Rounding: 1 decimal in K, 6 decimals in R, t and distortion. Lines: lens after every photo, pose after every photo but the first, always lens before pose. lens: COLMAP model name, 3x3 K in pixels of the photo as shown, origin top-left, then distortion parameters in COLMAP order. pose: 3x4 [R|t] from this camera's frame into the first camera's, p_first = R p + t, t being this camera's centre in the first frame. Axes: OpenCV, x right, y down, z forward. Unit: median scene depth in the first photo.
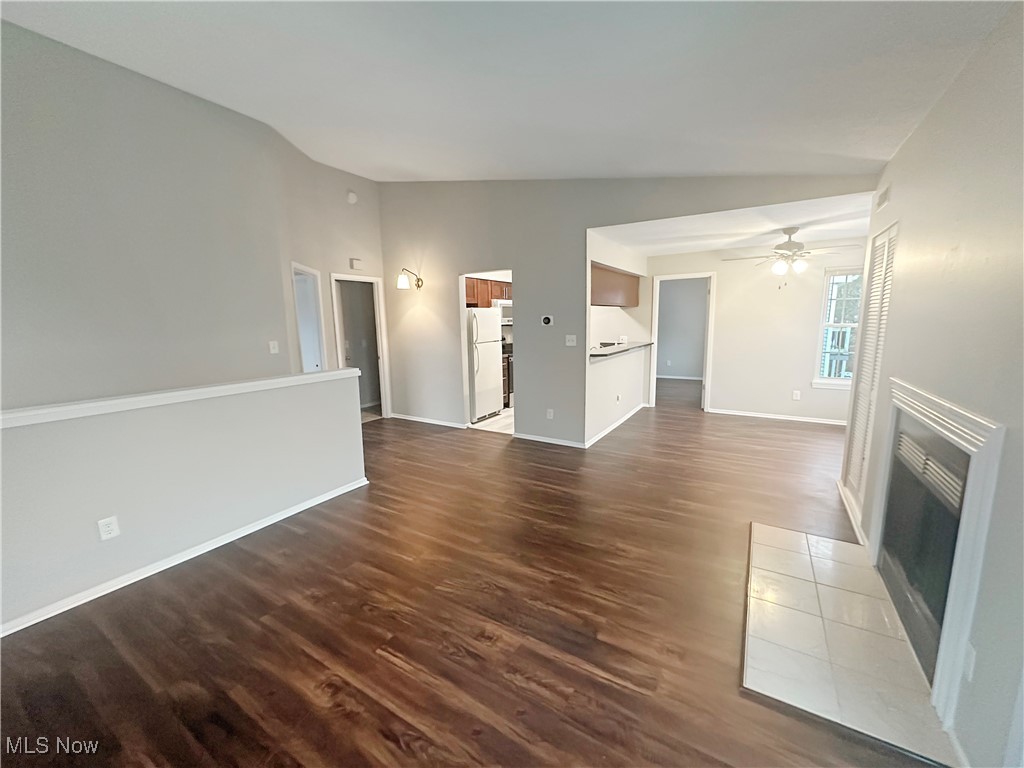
lens RADIAL K [[404.4, 0, 512.0], [0, 404.4, 384.0], [0, 0, 1]] dist [-0.001484, 0.000133]
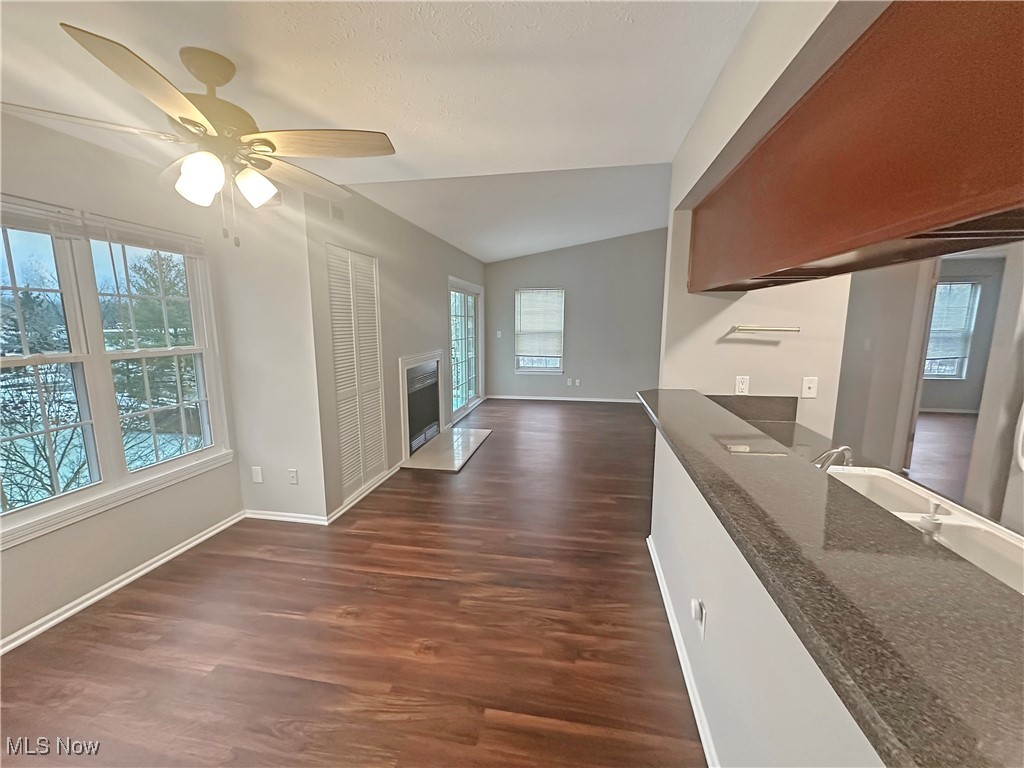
lens RADIAL K [[404.4, 0, 512.0], [0, 404.4, 384.0], [0, 0, 1]] dist [-0.001484, 0.000133]
pose [[-0.931095, 0.071951, -0.357610, 0.419344], [-0.042318, 0.952428, 0.301810, -0.173056], [0.362313, 0.296147, -0.883757, 1.026063]]
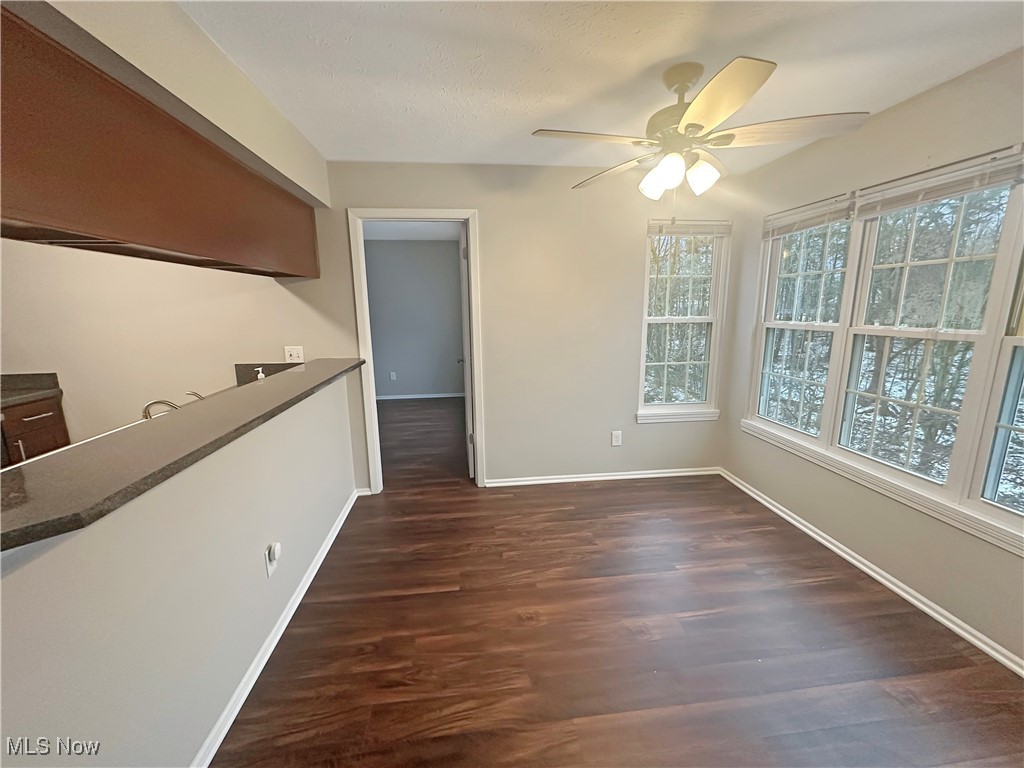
lens RADIAL K [[404.4, 0, 512.0], [0, 404.4, 384.0], [0, 0, 1]] dist [-0.001484, 0.000133]
pose [[0.779186, -0.109081, 0.617229, 0.202947], [0.092744, 0.993965, 0.058582, -0.089325], [-0.619894, 0.011598, 0.784600, 0.561300]]
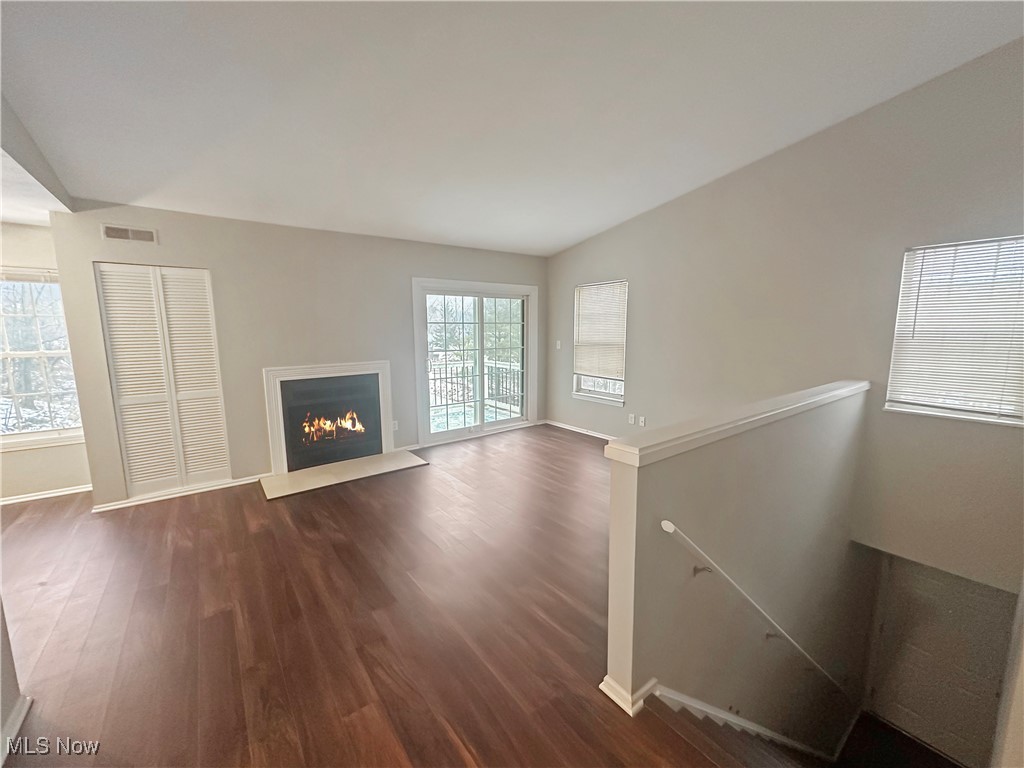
lens RADIAL K [[404.4, 0, 512.0], [0, 404.4, 384.0], [0, 0, 1]] dist [-0.001484, 0.000133]
pose [[-0.935509, -0.031741, 0.351873, -0.246167], [0.072419, 0.957581, 0.278917, -0.132421], [-0.345800, 0.286412, -0.893527, 0.807278]]
